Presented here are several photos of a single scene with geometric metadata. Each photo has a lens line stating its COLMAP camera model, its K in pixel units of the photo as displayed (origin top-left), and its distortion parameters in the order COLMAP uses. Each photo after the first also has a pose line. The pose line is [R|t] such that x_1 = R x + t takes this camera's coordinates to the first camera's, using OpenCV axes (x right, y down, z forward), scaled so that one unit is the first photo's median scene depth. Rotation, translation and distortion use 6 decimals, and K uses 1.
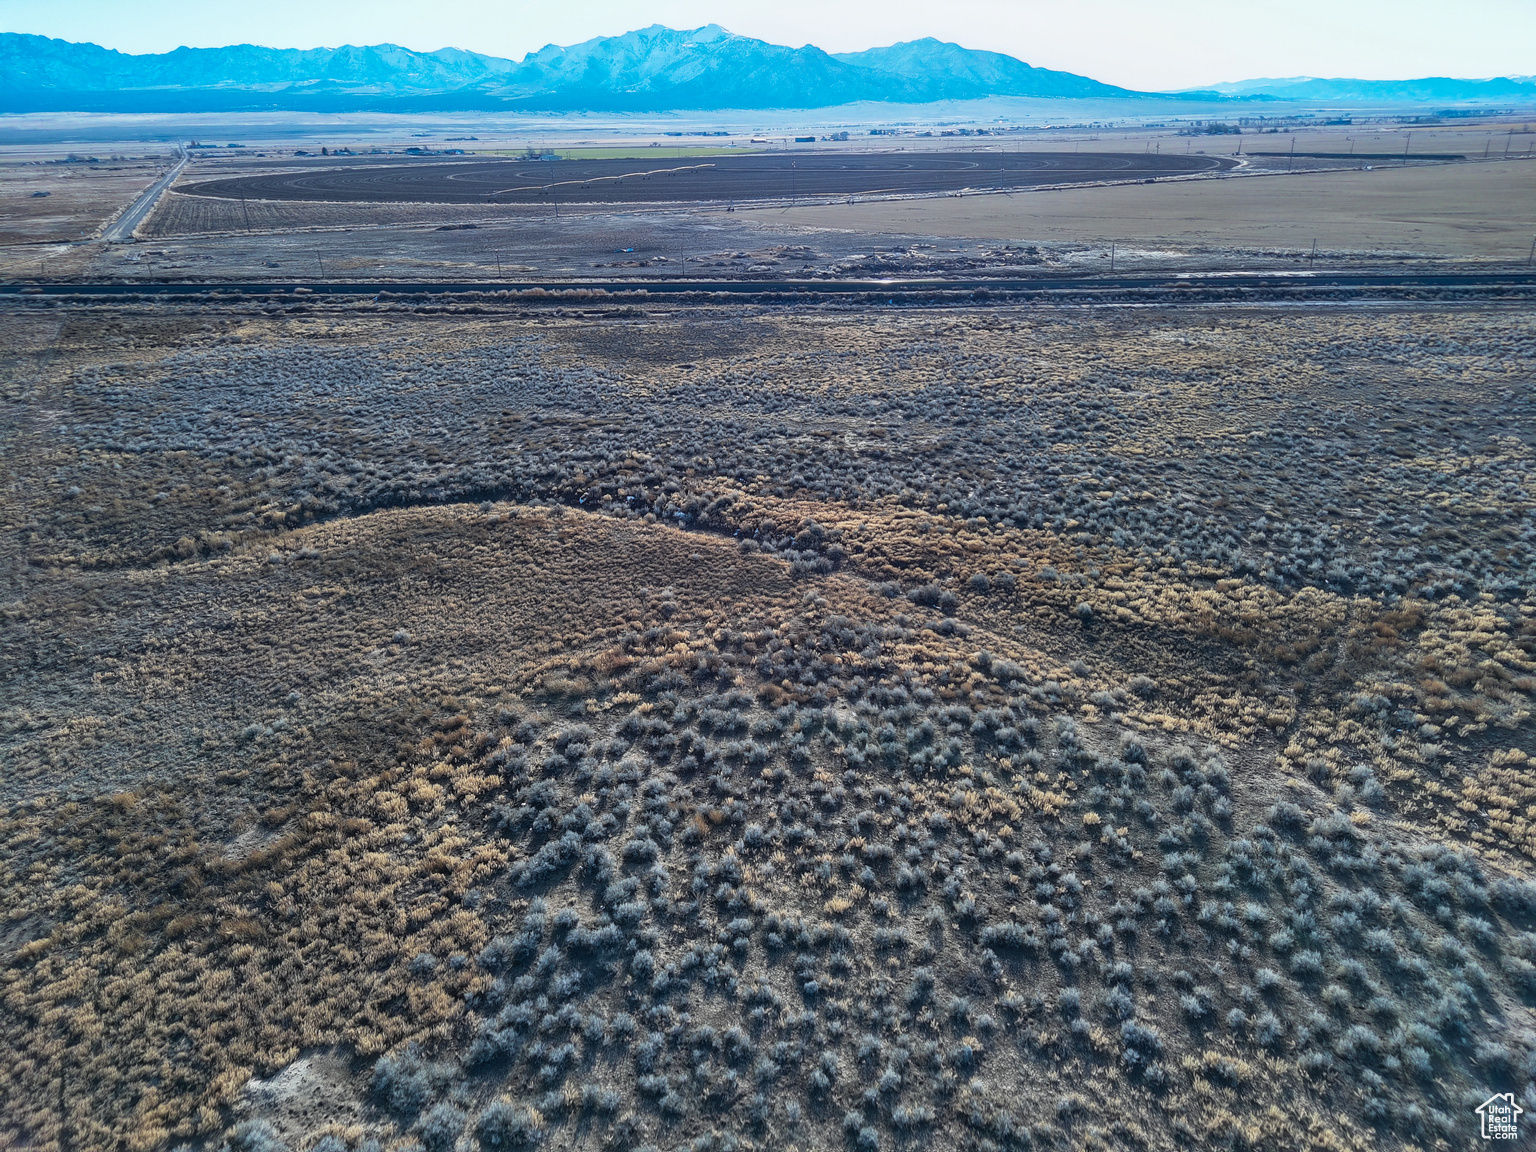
lens RADIAL K [[1029.1, 0, 765.8], [0, 1029.1, 574.6], [0, 0, 1]] dist [0.041266, -0.033855]
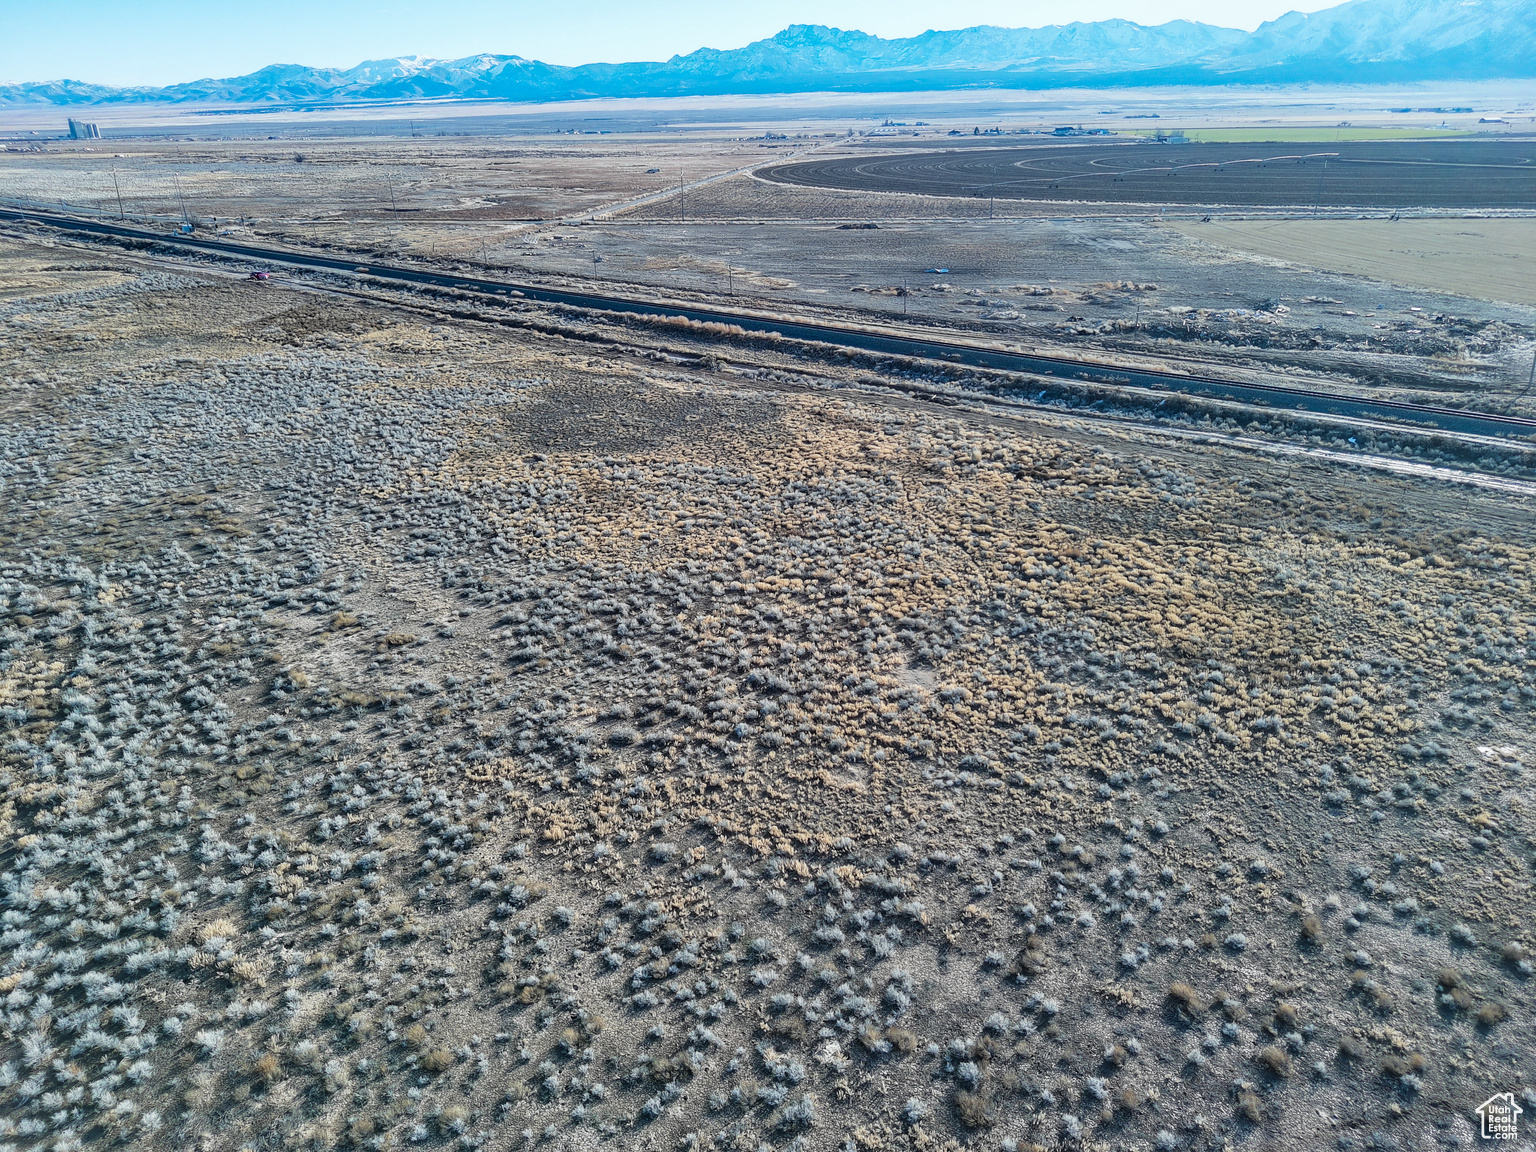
lens RADIAL K [[1029.1, 0, 765.8], [0, 1029.1, 574.6], [0, 0, 1]] dist [0.041266, -0.033855]
pose [[0.821442, 0.237406, -0.518528, 0.270557], [-0.227283, 0.970187, 0.084139, -0.123344], [0.523044, 0.048737, 0.850911, 0.242471]]
